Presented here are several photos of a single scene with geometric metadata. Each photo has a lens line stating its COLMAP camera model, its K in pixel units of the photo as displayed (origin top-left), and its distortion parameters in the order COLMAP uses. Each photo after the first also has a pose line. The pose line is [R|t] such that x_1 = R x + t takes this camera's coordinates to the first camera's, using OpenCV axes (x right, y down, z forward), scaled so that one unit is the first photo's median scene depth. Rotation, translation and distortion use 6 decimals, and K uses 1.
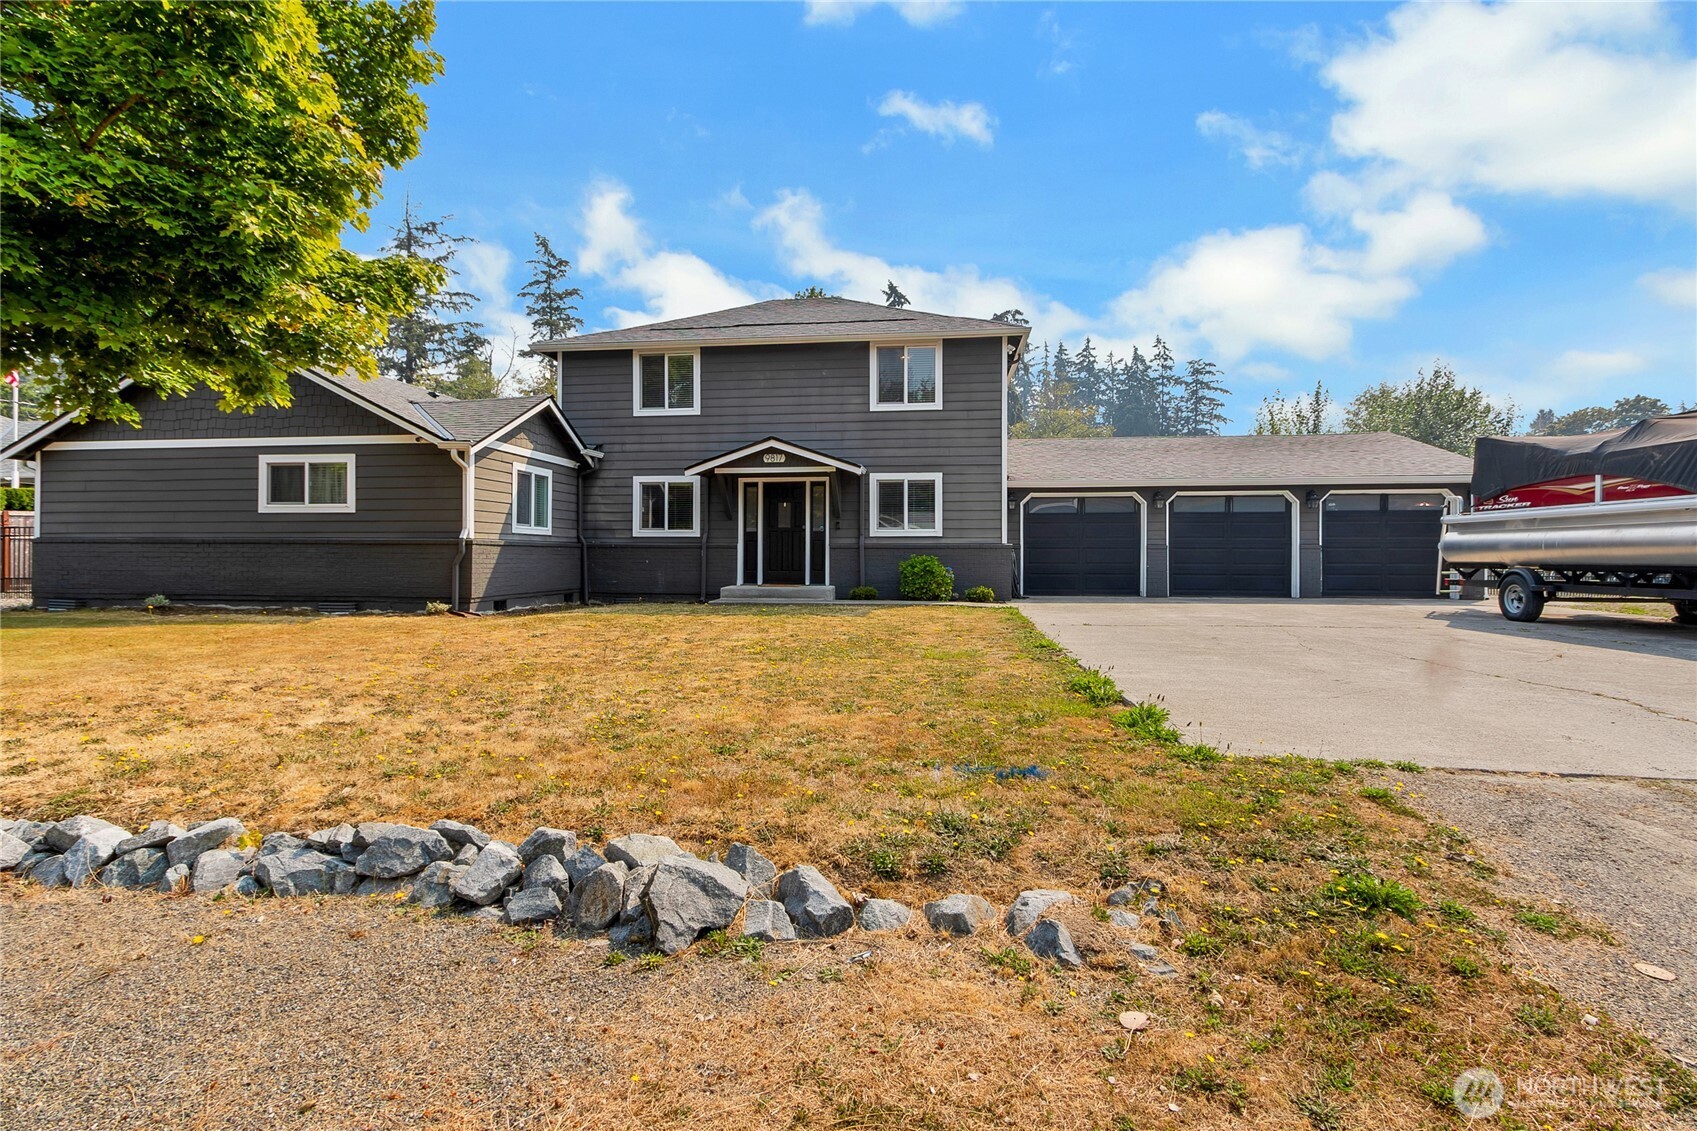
lens RADIAL K [[802.3, 0, 814.4], [0, 802.3, 563.7], [0, 0, 1]] dist [0.000788, -0.000054]
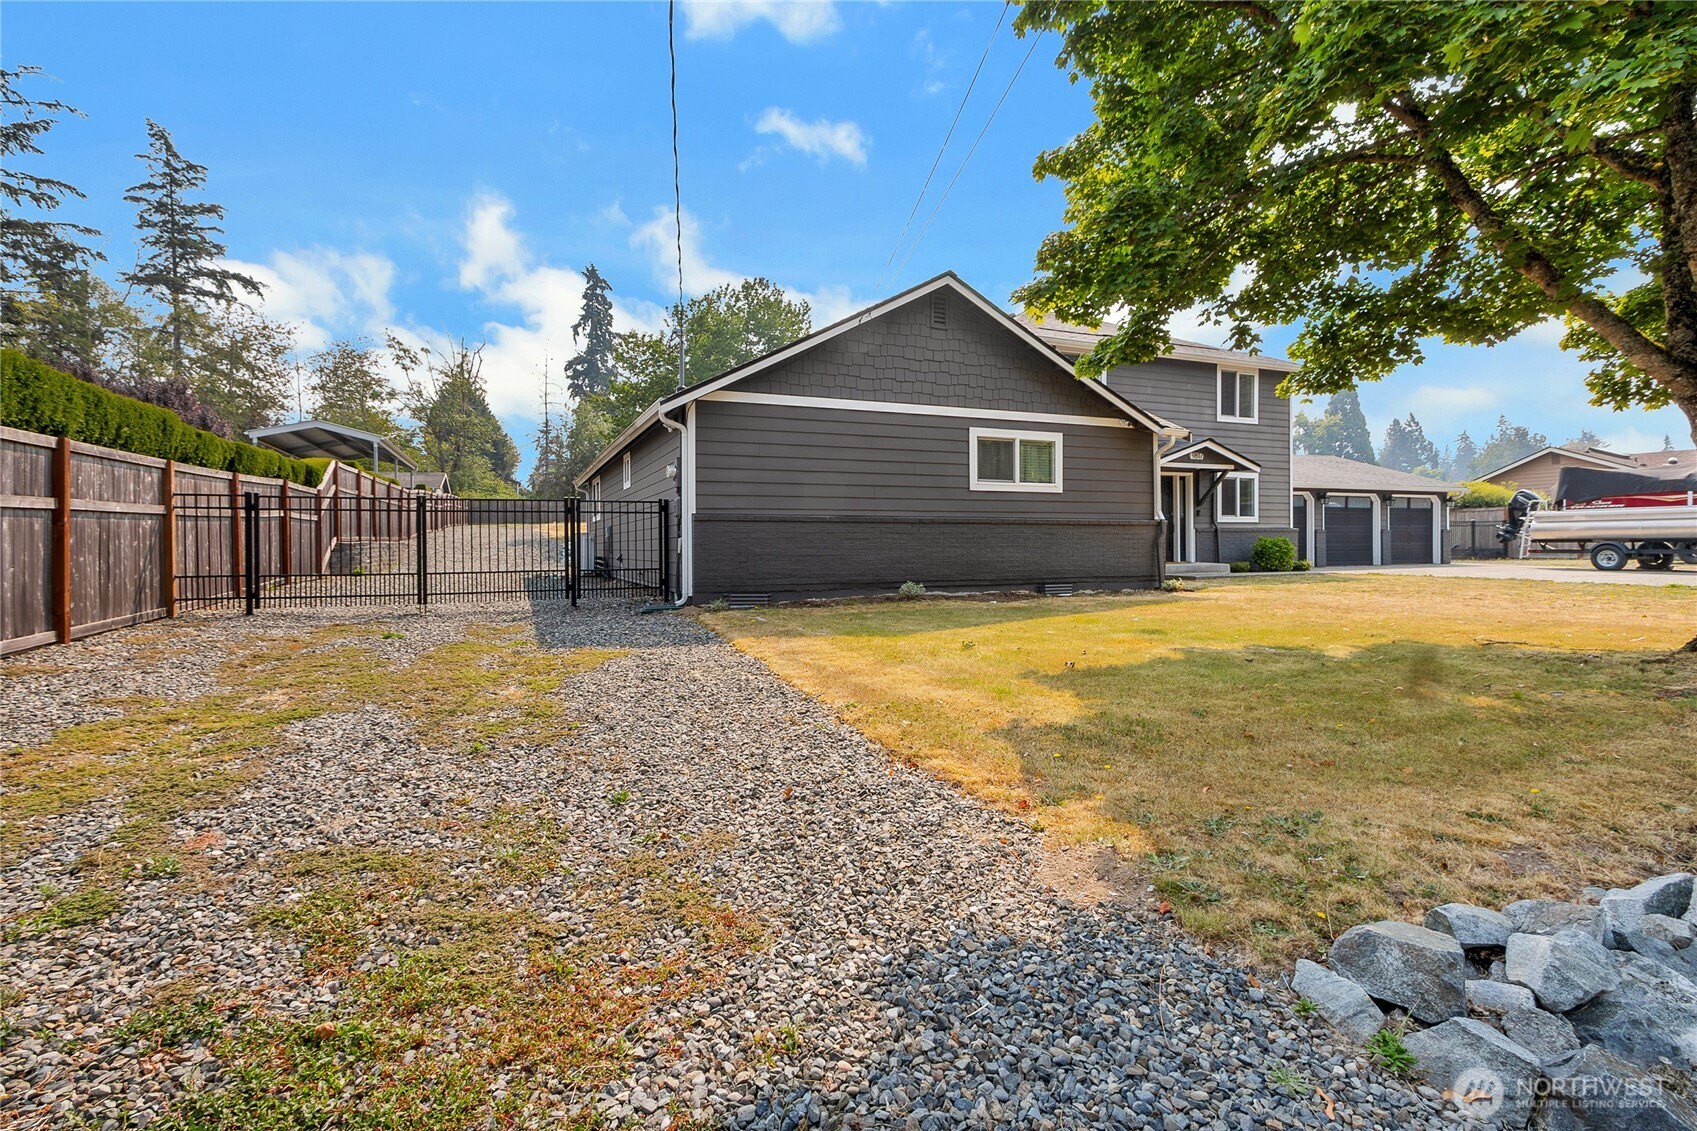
lens RADIAL K [[802.3, 0, 807.0], [0, 802.3, 551.2], [0, 0, 1]] dist [0.000788, -0.000054]
pose [[0.860874, -0.010413, 0.508712, -1.120049], [0.013870, 0.999899, -0.003005, 0.005553], [-0.508630, 0.009643, 0.860931, 0.259753]]
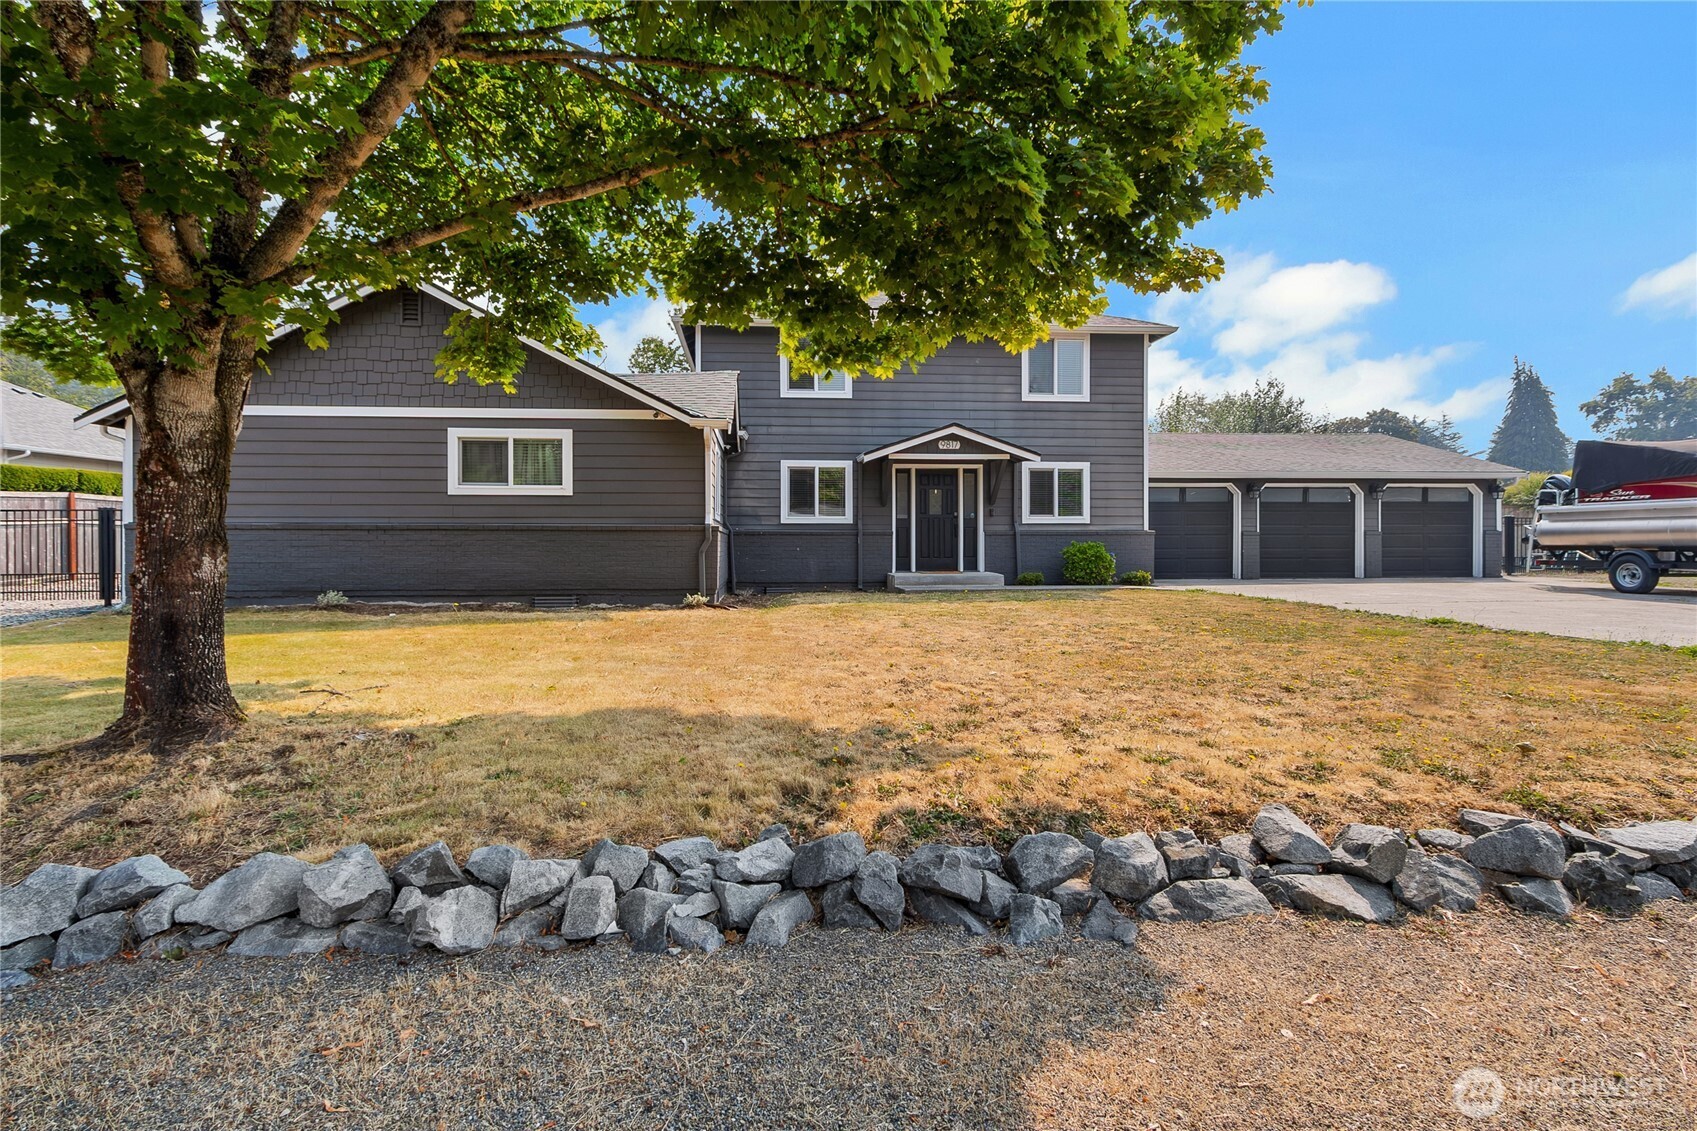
lens RADIAL K [[802.3, 0, 804.5], [0, 802.3, 556.8], [0, 0, 1]] dist [0.000788, -0.000054]
pose [[0.976482, -0.007399, 0.215471, -0.427879], [0.006114, 0.999959, 0.006631, 0.000199], [-0.215512, -0.005158, 0.976488, 0.061073]]
